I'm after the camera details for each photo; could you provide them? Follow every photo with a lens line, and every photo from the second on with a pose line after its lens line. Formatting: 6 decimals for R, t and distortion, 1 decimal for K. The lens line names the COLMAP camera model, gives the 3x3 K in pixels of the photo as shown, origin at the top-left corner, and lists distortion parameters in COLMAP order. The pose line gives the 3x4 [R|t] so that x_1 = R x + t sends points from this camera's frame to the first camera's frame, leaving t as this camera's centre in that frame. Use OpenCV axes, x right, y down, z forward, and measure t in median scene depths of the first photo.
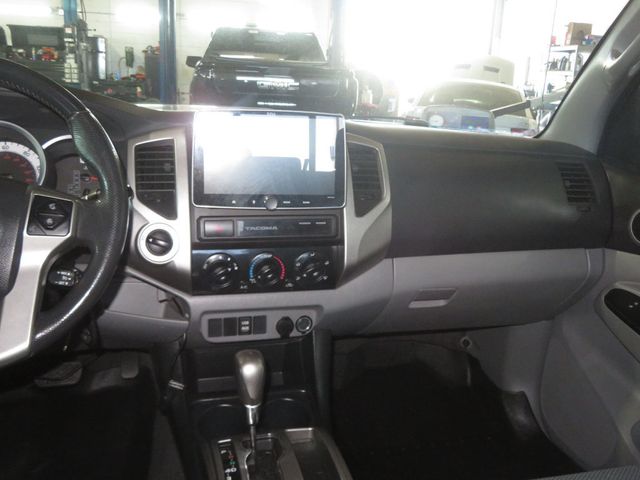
lens RADIAL K [[612.5, 0, 320.0], [0, 612.5, 240.0], [0, 0, 1]] dist [-0.002723, -0.003782]
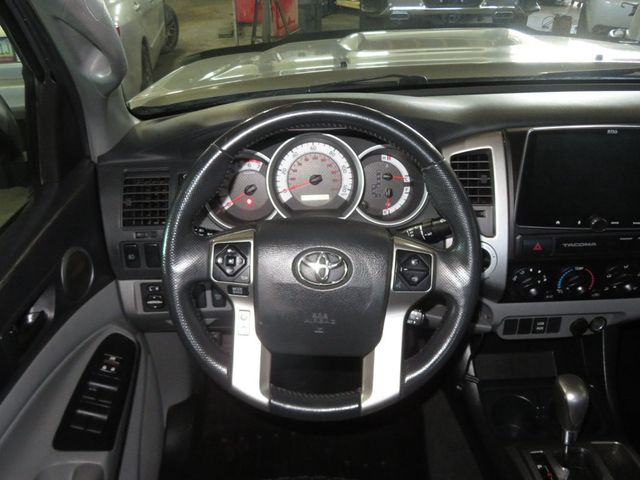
lens RADIAL K [[612.5, 0, 320.0], [0, 612.5, 240.0], [0, 0, 1]] dist [-0.002723, -0.003782]
pose [[0.971453, 0.052317, -0.231393, -0.256770], [0.001782, 0.973743, 0.227645, -0.233817], [0.237227, -0.221558, 0.945852, -0.001221]]
